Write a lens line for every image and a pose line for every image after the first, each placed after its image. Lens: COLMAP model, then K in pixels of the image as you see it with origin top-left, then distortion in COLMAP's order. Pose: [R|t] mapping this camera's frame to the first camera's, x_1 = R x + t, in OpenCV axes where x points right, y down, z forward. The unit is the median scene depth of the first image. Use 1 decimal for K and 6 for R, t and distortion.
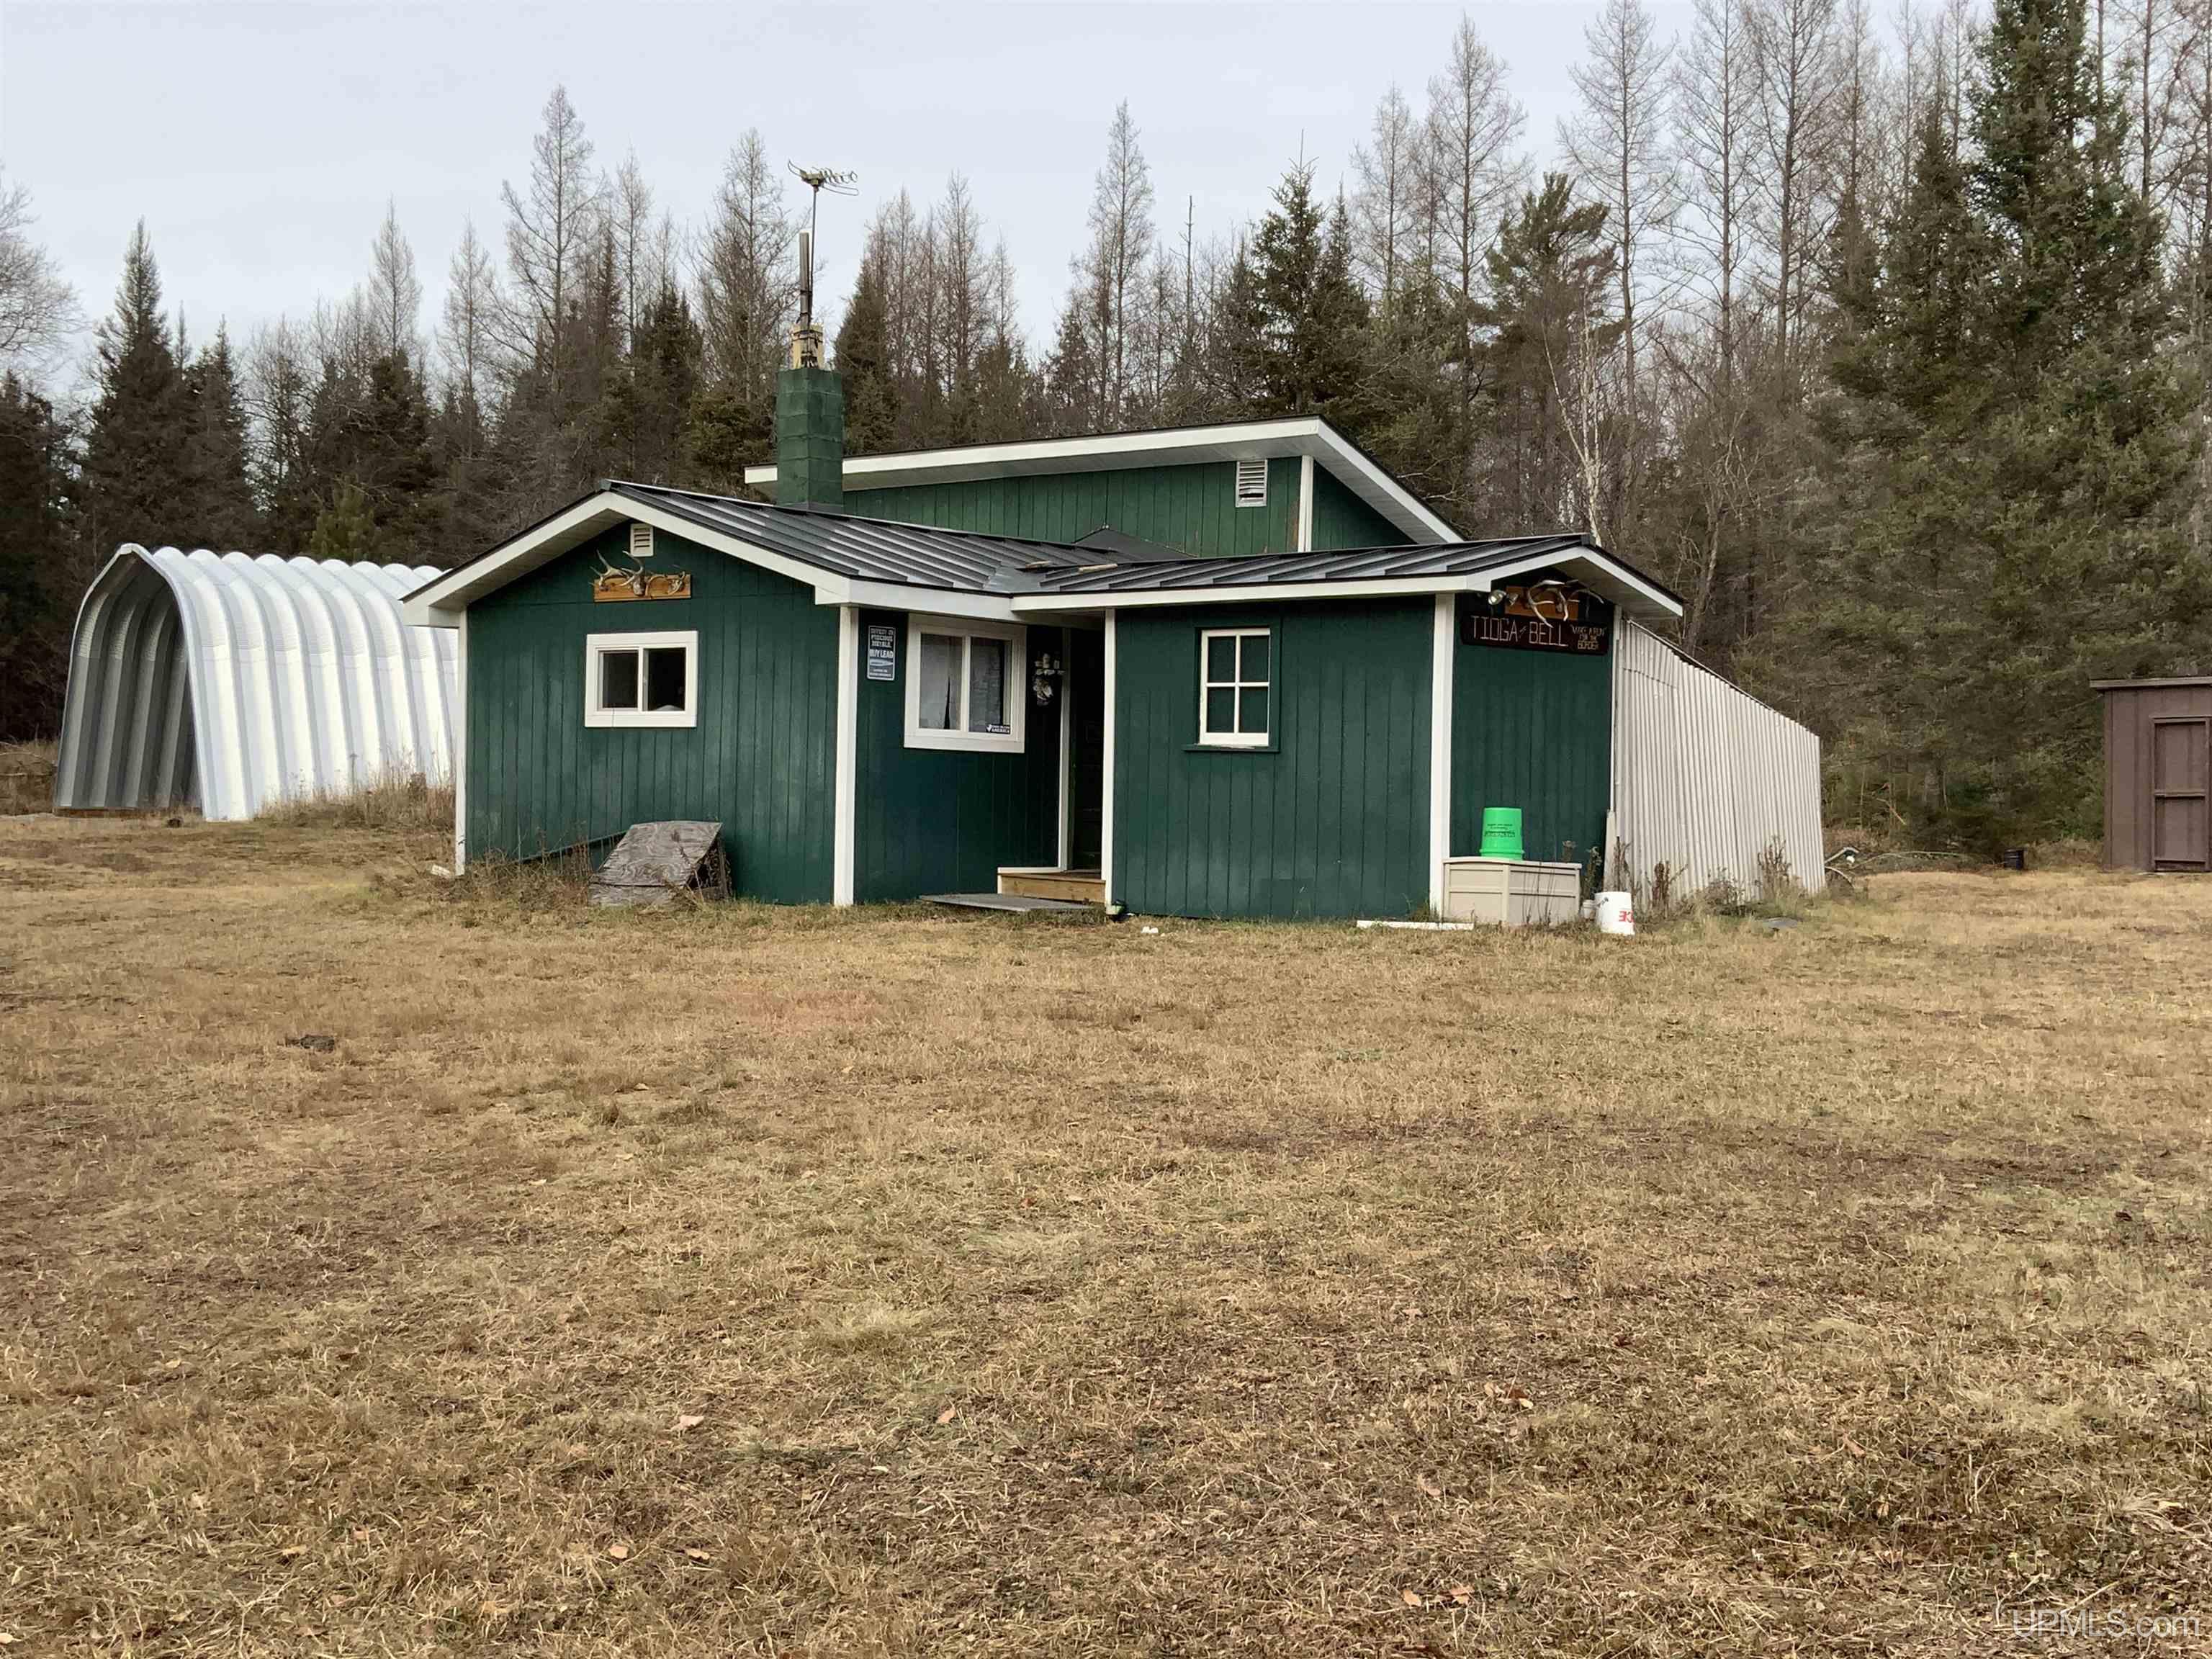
lens RADIAL K [[2454.2, 0, 1106.0], [0, 2454.2, 829.5], [0, 0, 1]] dist [0.124742, -0.302807]
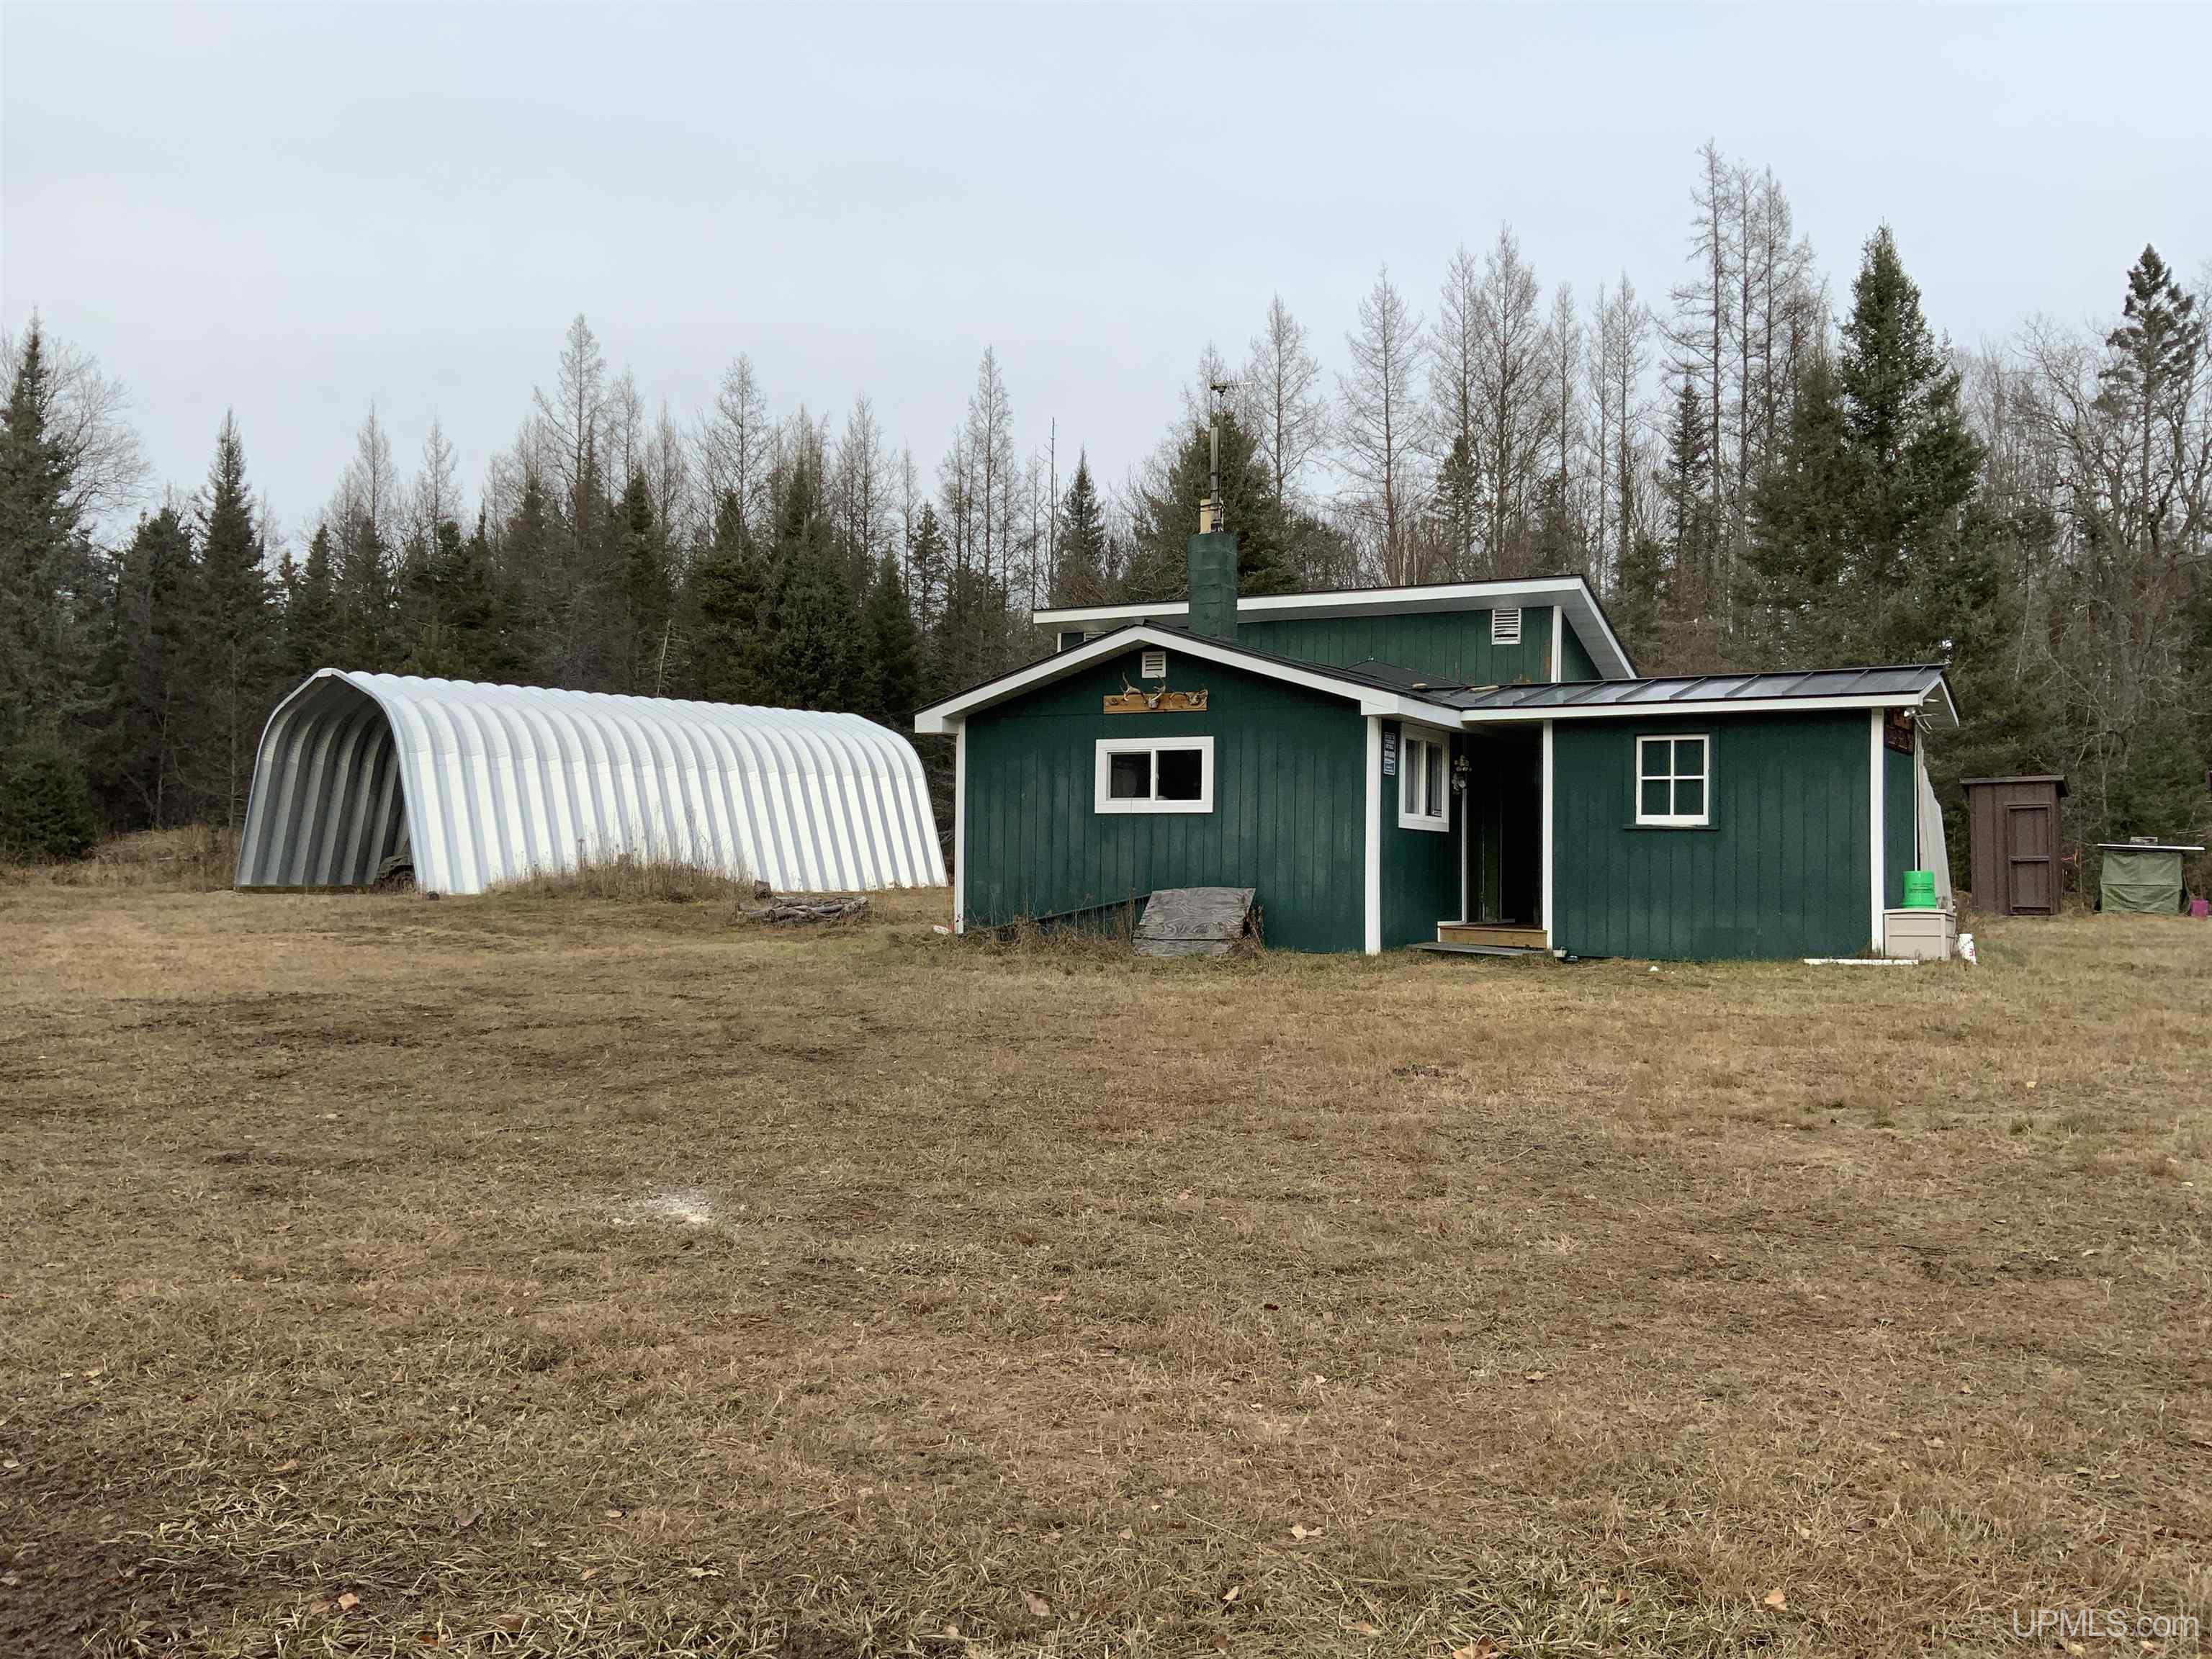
lens RADIAL K [[1835.2, 0, 1106.0], [0, 1835.2, 829.5], [0, 0, 1]] dist [0.120150, -0.293779]
pose [[0.984620, -0.005118, 0.174637, -0.368976], [0.011234, 0.999357, -0.034050, -0.001630], [-0.174350, 0.035488, 0.984044, 0.082562]]
